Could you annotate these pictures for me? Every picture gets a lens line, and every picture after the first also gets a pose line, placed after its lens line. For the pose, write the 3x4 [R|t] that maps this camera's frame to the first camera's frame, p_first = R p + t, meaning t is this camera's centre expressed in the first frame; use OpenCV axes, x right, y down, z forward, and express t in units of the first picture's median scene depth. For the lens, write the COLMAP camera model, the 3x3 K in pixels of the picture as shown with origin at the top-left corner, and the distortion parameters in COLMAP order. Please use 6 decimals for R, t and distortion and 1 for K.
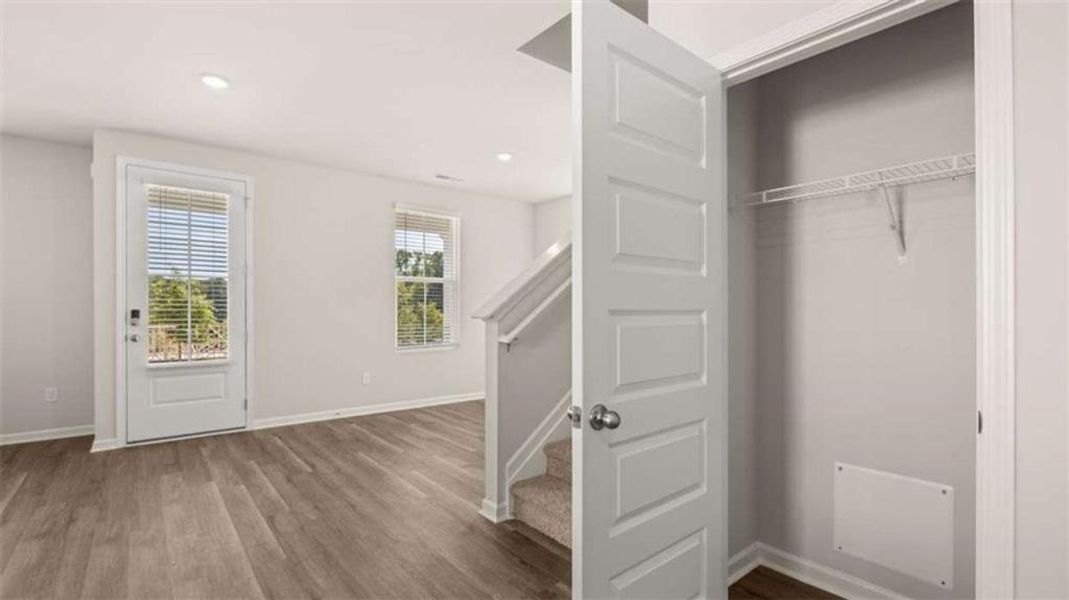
lens RADIAL K [[480.9, 0, 530.8], [0, 480.9, 310.4], [0, 0, 1]] dist [-0.004213, 0.000437]
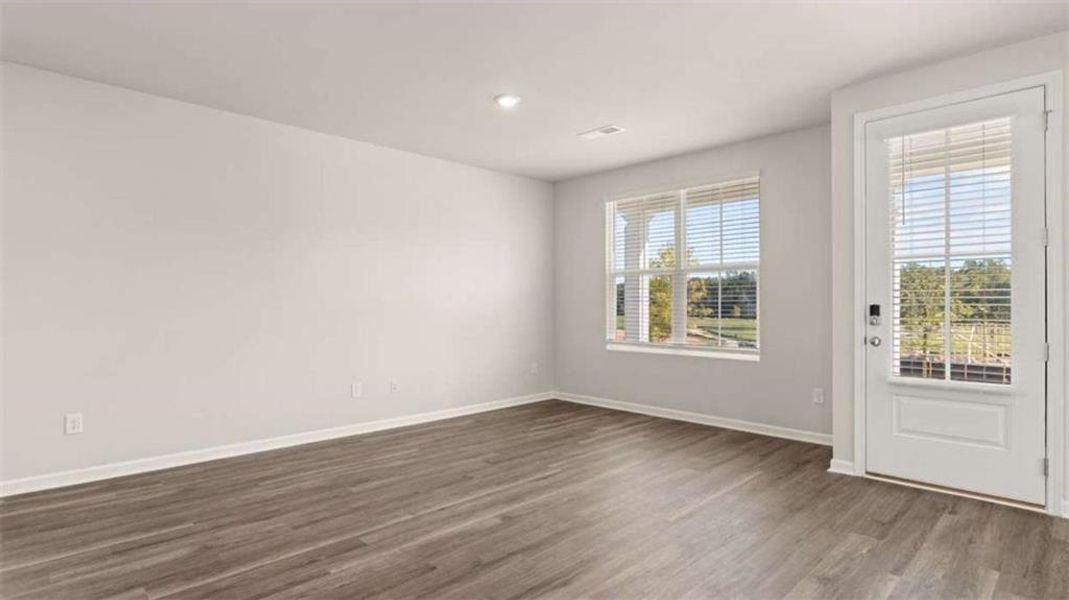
lens RADIAL K [[540.3, 0, 526.5], [0, 540.3, 303.4], [0, 0, 1]] dist [-0.001768, -0.001857]
pose [[0.089203, -0.004370, -0.996004, -0.001413], [-0.001981, 0.999988, -0.004565, 0.001484], [0.996012, 0.002381, 0.089193, 0.345509]]
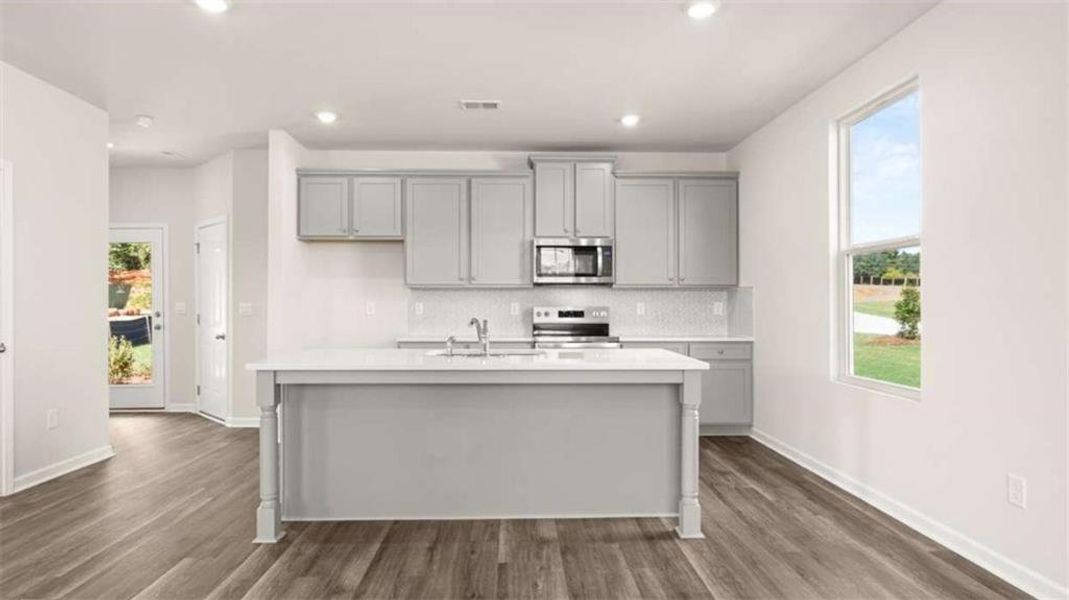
lens RADIAL K [[608.4, 0, 538.6], [0, 608.4, 300.8], [0, 0, 1]] dist [-0.005002, 0.000327]
pose [[-0.793535, 0.000430, 0.608524, -0.920813], [0.000518, 1.000000, -0.000031, -0.001902], [-0.608524, 0.000291, -0.793535, 0.492894]]
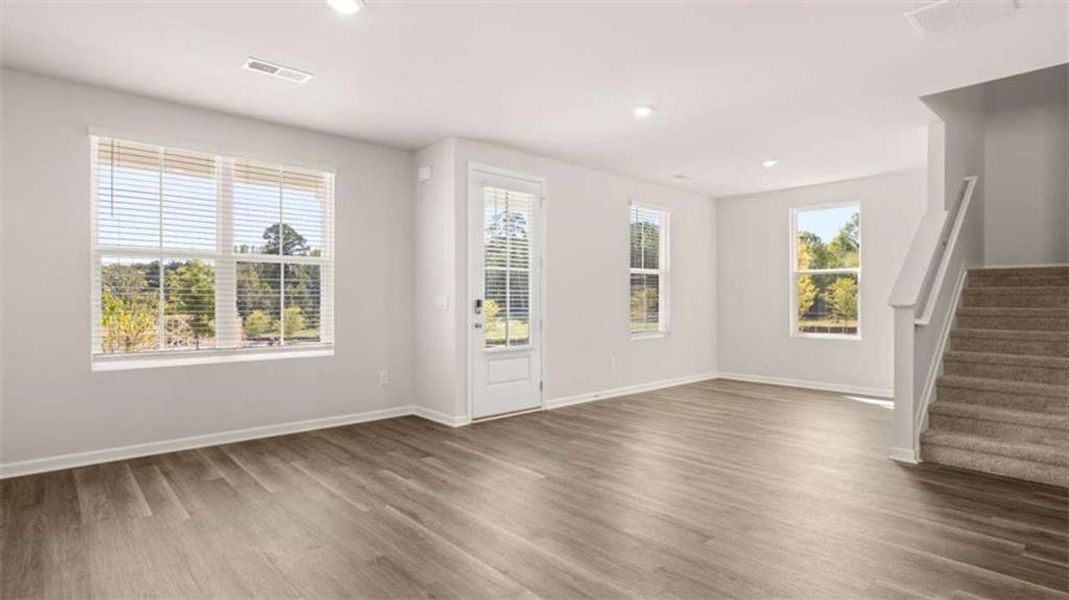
lens RADIAL K [[540.3, 0, 537.8], [0, 540.3, 295.8], [0, 0, 1]] dist [-0.001768, -0.001857]
pose [[0.998453, -0.000318, 0.055607, -0.730895], [0.000770, 0.999967, -0.008107, 0.000196], [-0.055602, 0.008137, 0.998420, -0.250148]]
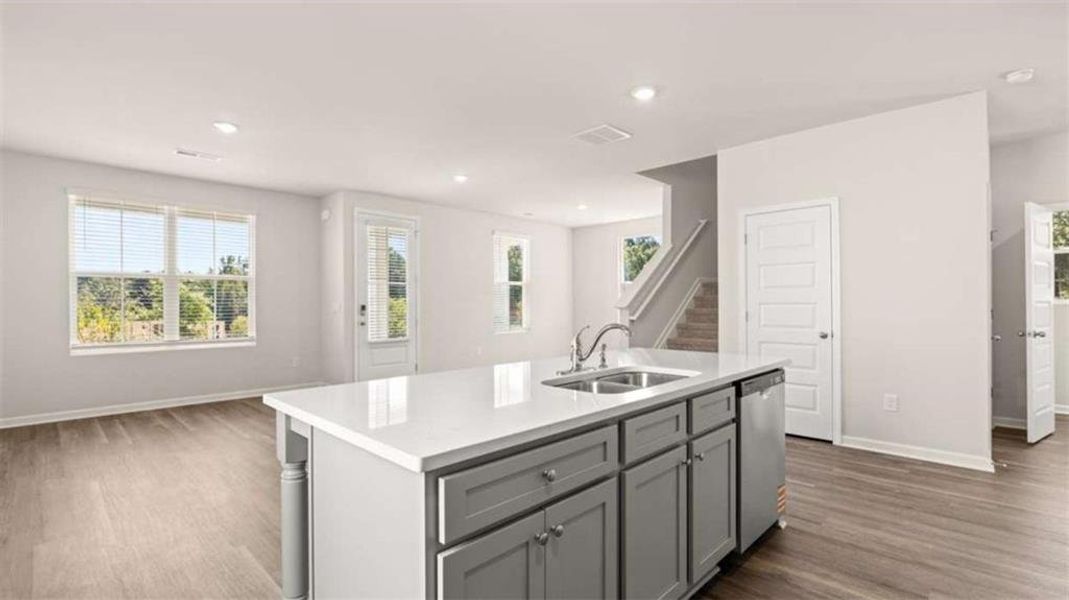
lens RADIAL K [[480.9, 0, 533.1], [0, 480.9, 301.5], [0, 0, 1]] dist [-0.004213, 0.000437]
pose [[0.993245, -0.005892, 0.115882, -0.440469], [0.006733, 0.999954, -0.006868, 0.001026], [-0.115836, 0.007601, 0.993239, -0.599419]]
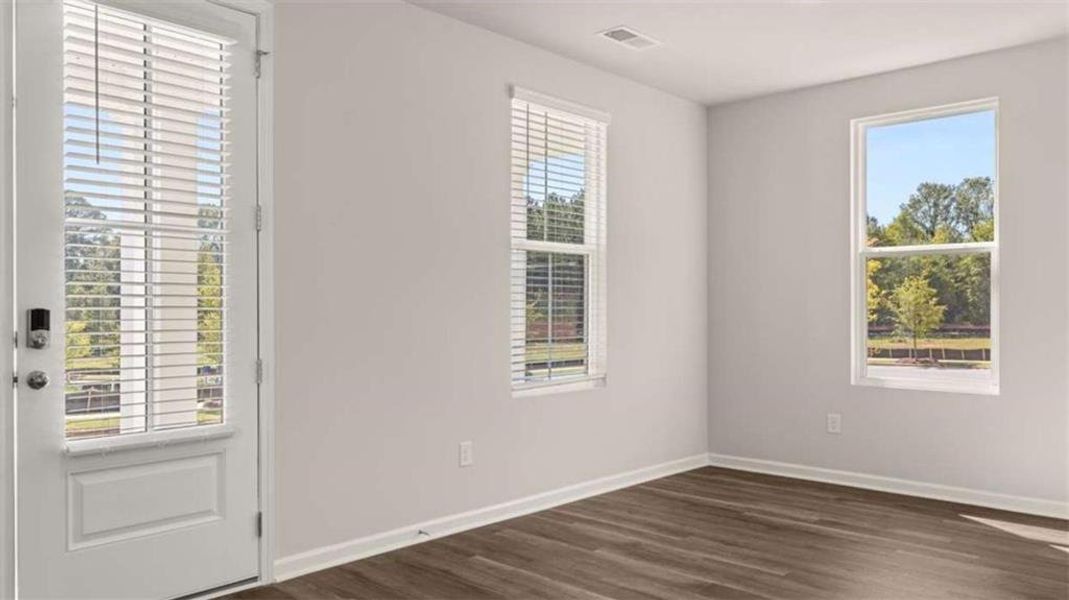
lens RADIAL K [[799.0, 0, 533.2], [0, 799.0, 308.9], [0, 0, 1]] dist [0.004733, -0.000773]
pose [[0.990854, -0.001609, 0.134928, -0.485491], [0.001668, 0.999999, -0.000327, -0.000371], [-0.134928, 0.000549, 0.990855, 0.268152]]
